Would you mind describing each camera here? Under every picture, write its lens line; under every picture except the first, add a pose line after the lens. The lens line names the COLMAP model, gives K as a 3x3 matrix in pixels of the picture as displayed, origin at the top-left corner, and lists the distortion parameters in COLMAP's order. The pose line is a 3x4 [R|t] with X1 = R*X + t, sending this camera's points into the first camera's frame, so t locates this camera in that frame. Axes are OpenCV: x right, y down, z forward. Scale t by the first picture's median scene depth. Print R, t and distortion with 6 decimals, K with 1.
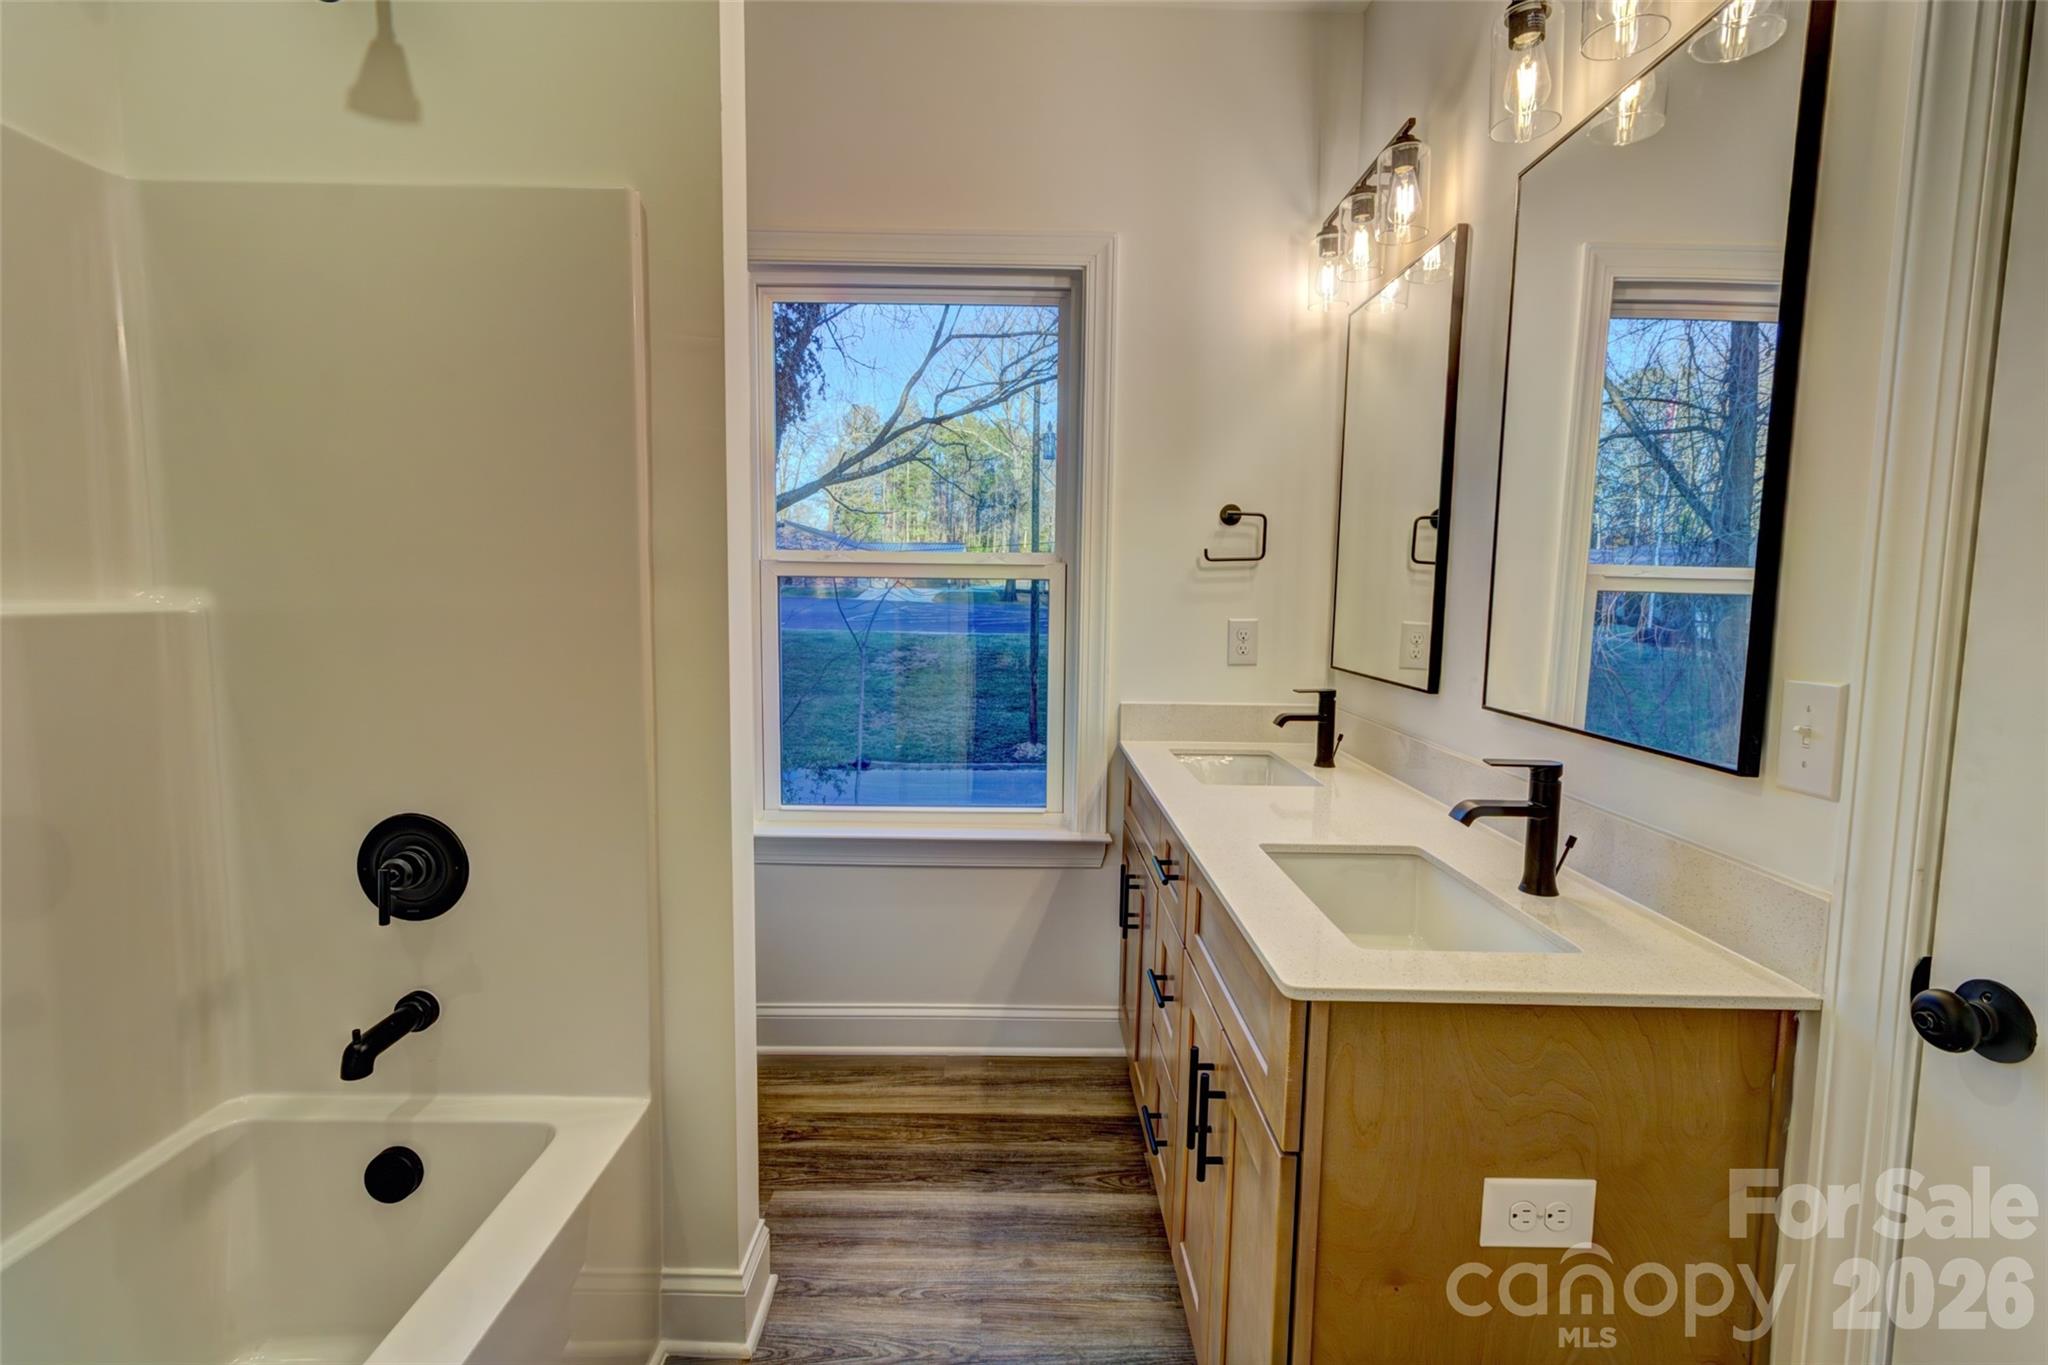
lens RADIAL K [[936.8, 0, 1025.2], [0, 936.8, 675.0], [0, 0, 1]] dist [0.003121, 0.000262]
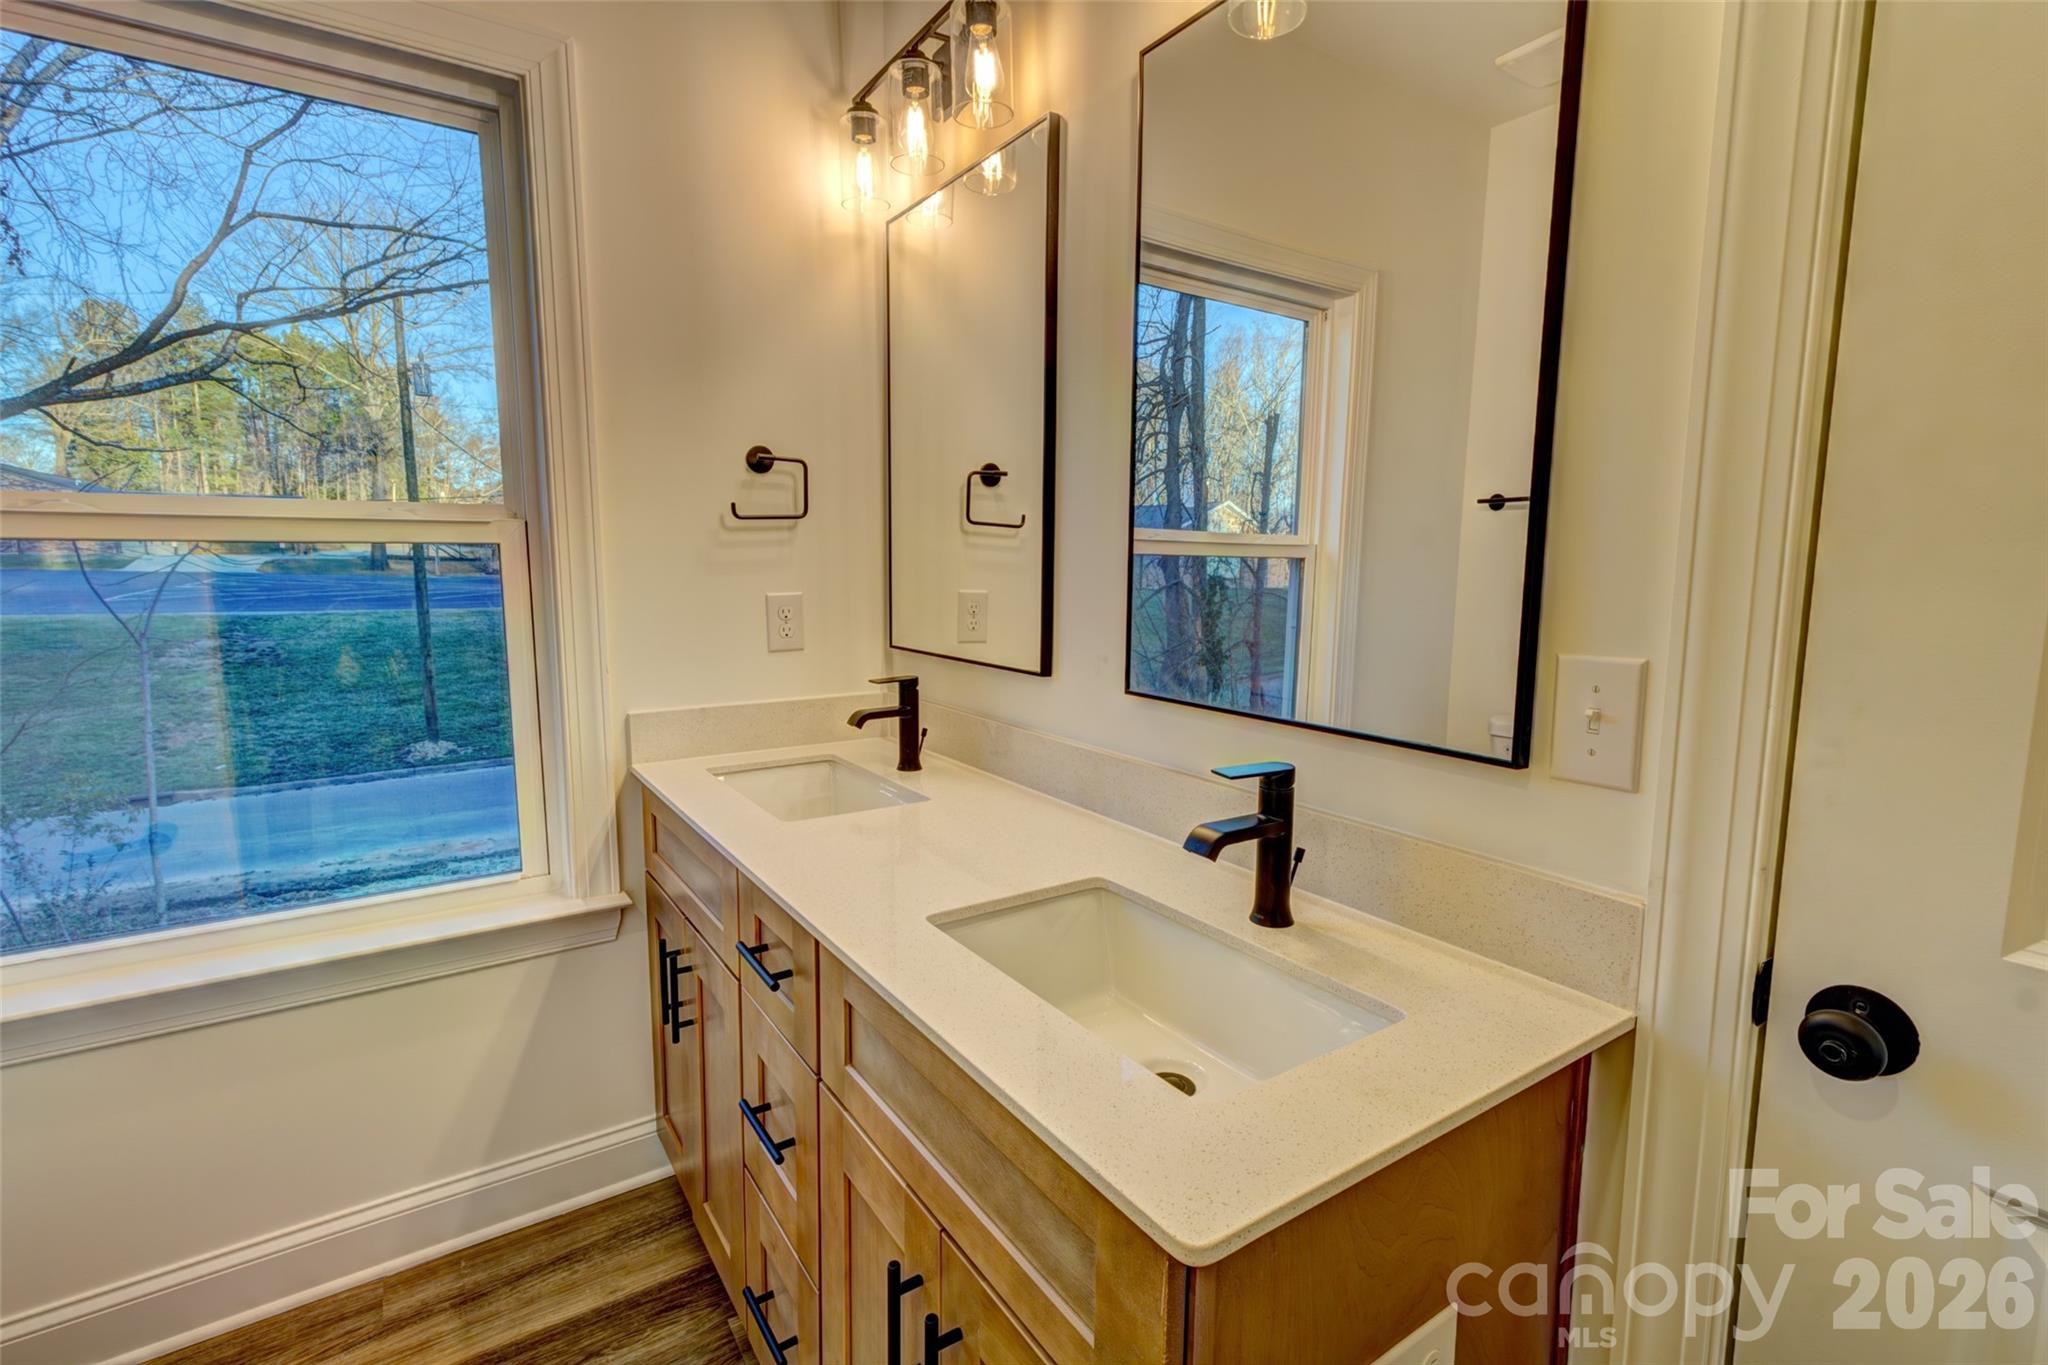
lens RADIAL K [[930.1, 0, 1012.6], [0, 930.1, 674.4], [0, 0, 1]] dist [0.007682, 0.000119]
pose [[0.836906, -0.079157, 0.541592, -0.038142], [0.057950, 0.996740, 0.056131, -0.023822], [-0.544270, -0.015591, 0.838765, 0.230693]]
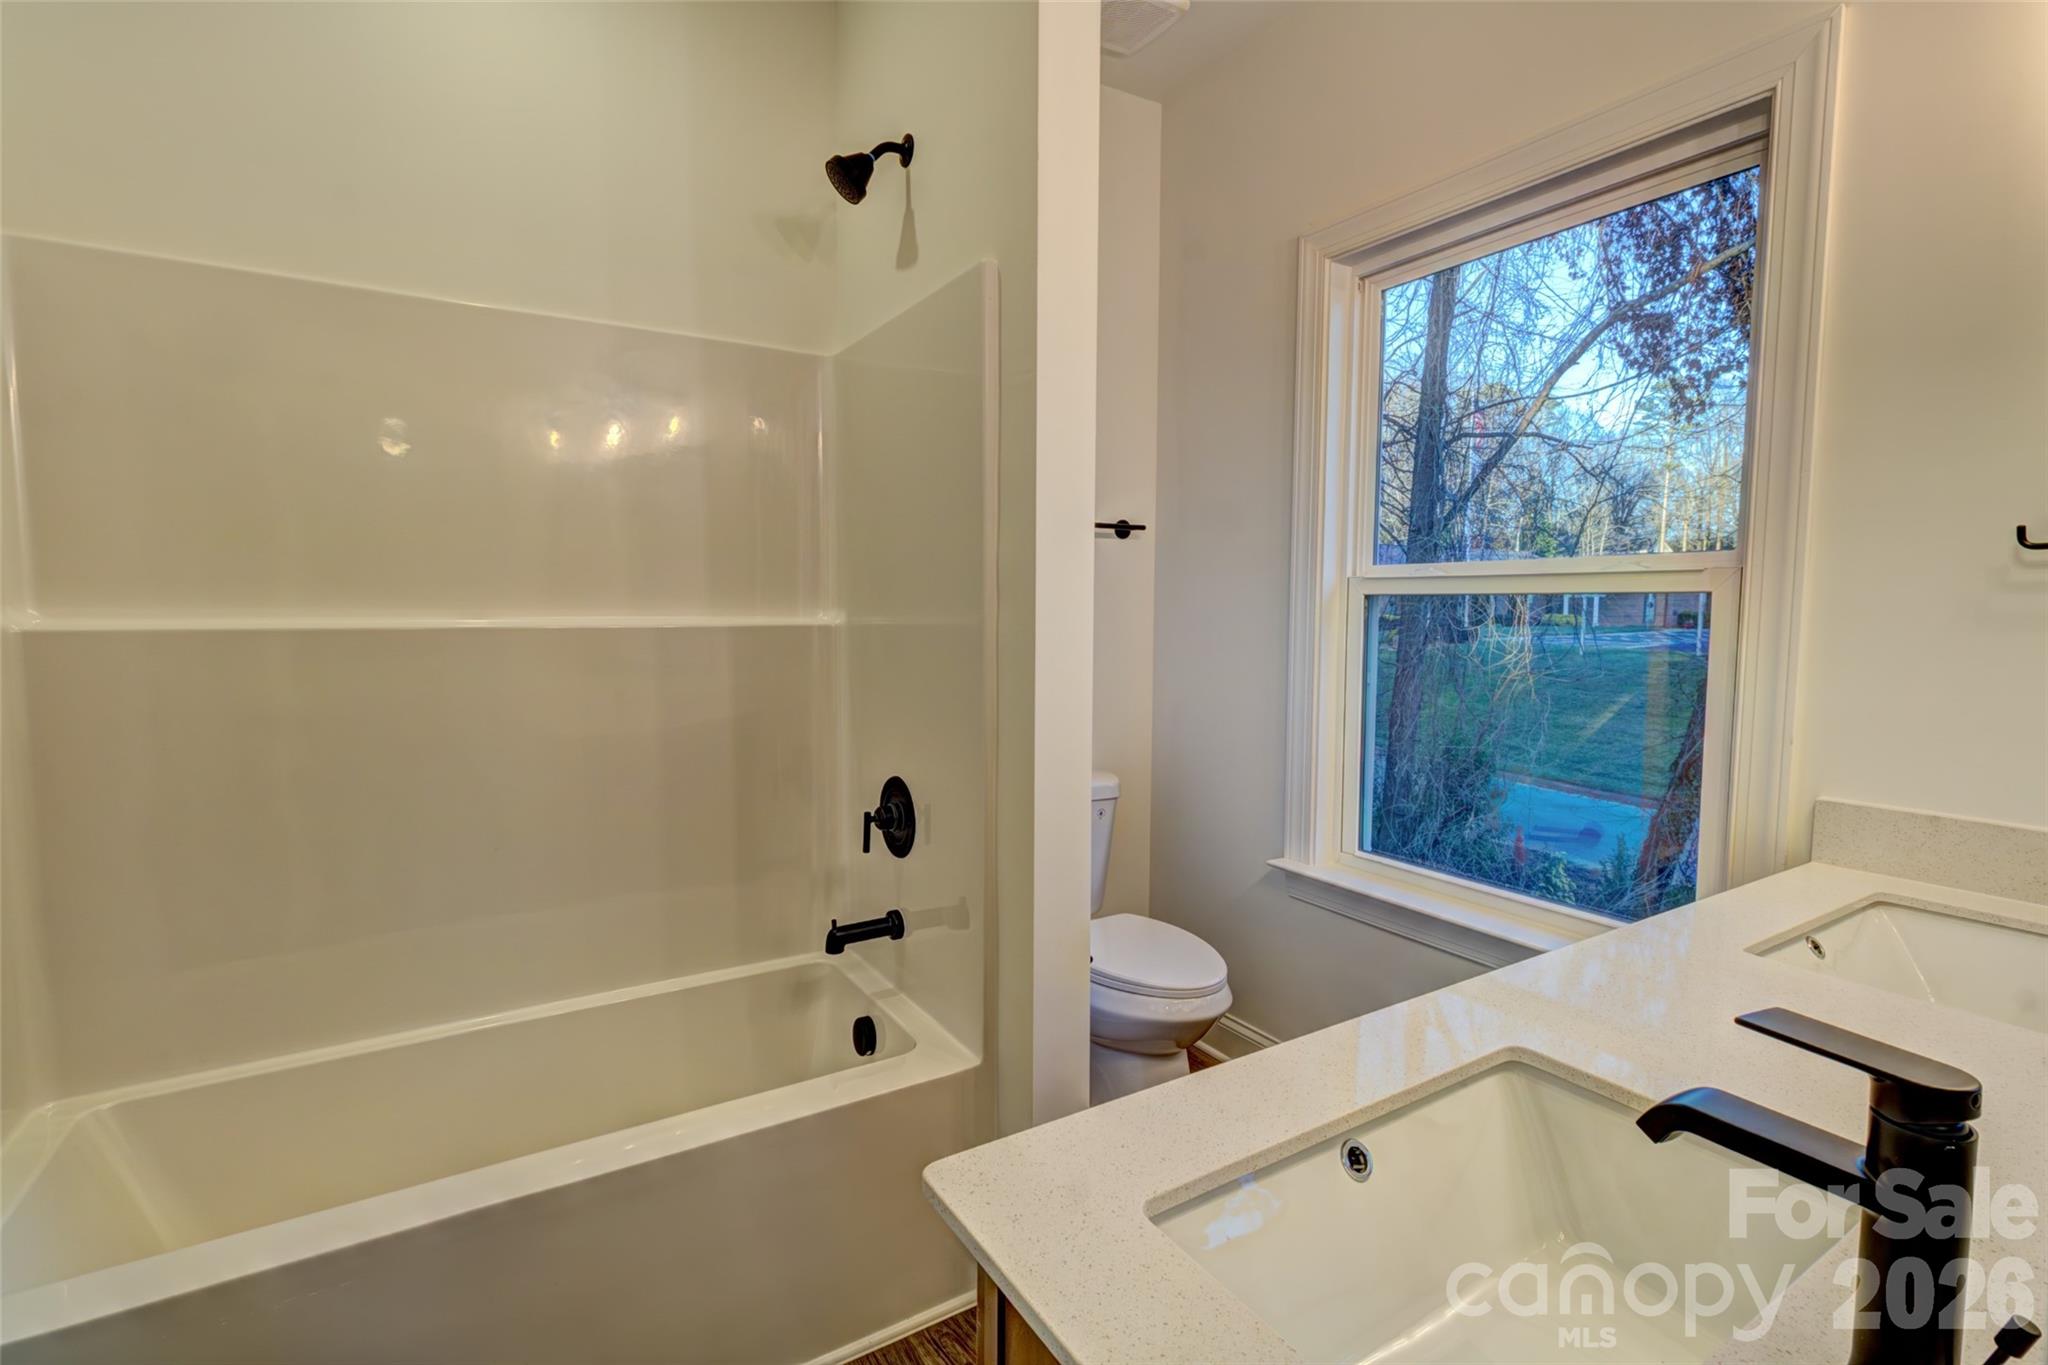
lens RADIAL K [[936.8, 0, 1025.2], [0, 936.8, 675.0], [0, 0, 1]] dist [0.003121, 0.000262]
pose [[0.524479, 0.054210, -0.849696, 0.341989], [-0.072704, 0.997177, 0.018742, -0.021905], [0.848314, 0.051947, 0.526940, 0.261222]]
